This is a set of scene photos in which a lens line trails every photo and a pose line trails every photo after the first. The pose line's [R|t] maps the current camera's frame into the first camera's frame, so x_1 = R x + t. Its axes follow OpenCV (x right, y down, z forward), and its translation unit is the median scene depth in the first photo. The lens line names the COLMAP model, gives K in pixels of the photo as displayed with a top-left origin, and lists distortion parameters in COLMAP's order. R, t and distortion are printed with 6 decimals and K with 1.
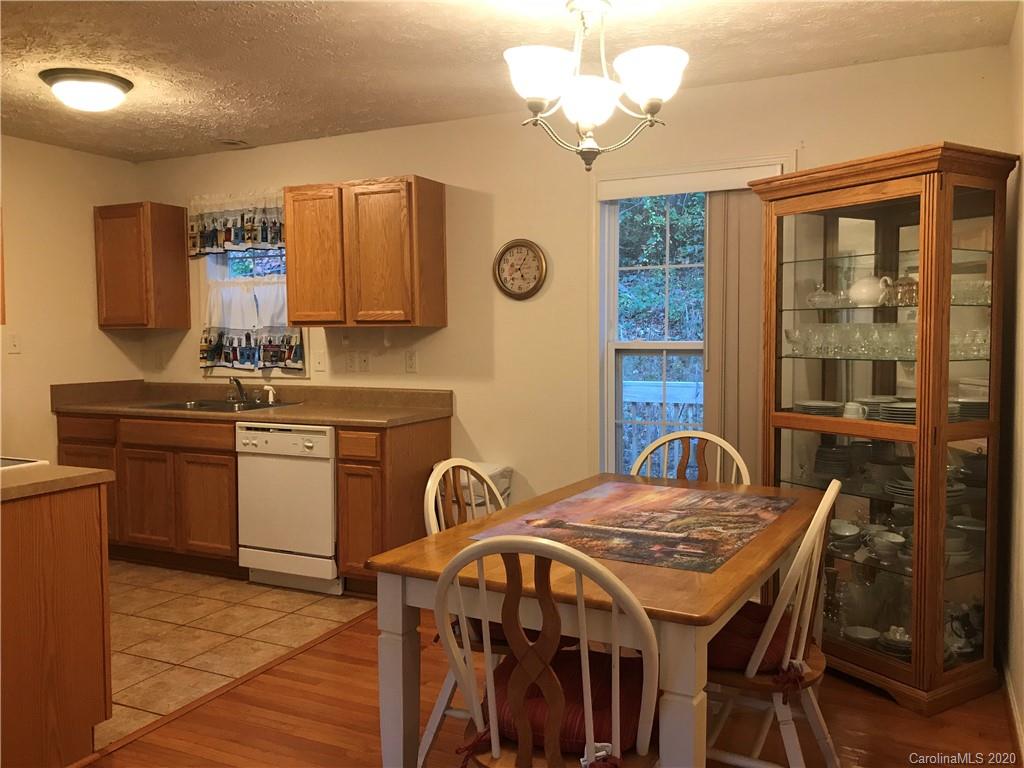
lens RADIAL K [[827.1, 0, 512.0], [0, 827.1, 384.0], [0, 0, 1]] dist [0.005750, -0.005235]
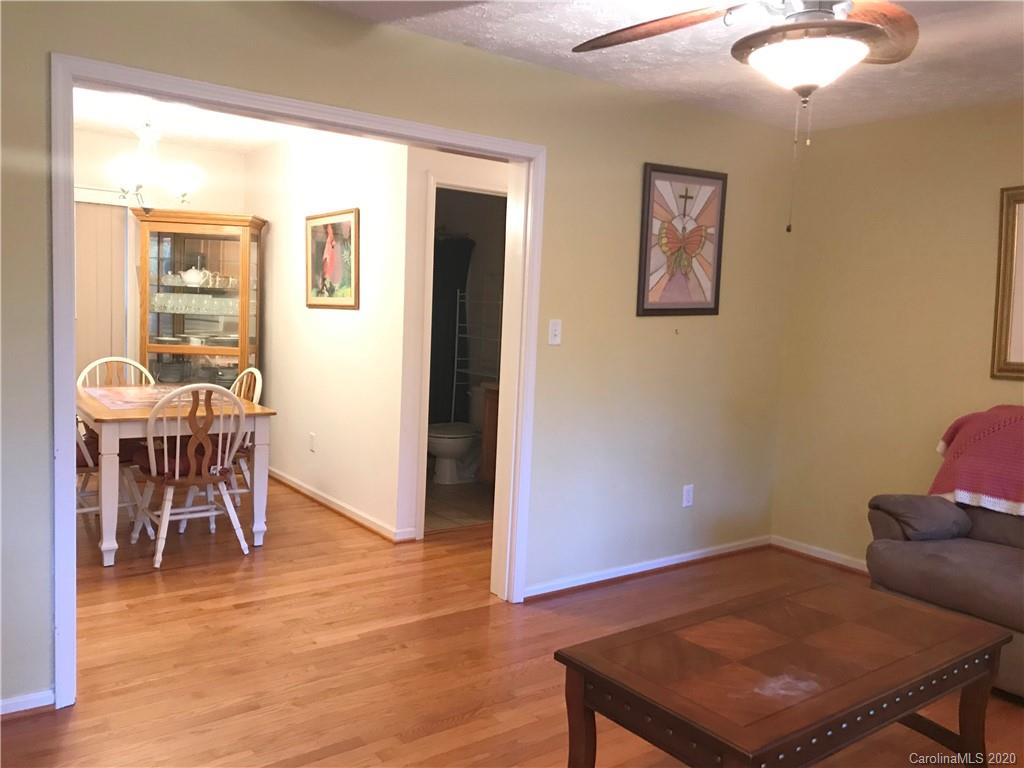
lens RADIAL K [[827.1, 0, 512.0], [0, 827.1, 384.0], [0, 0, 1]] dist [0.005750, -0.005235]
pose [[0.585062, -0.066720, 0.808239, -0.906123], [-0.001368, 0.996527, 0.083254, -0.038563], [-0.810987, -0.049814, 0.582940, -0.867069]]
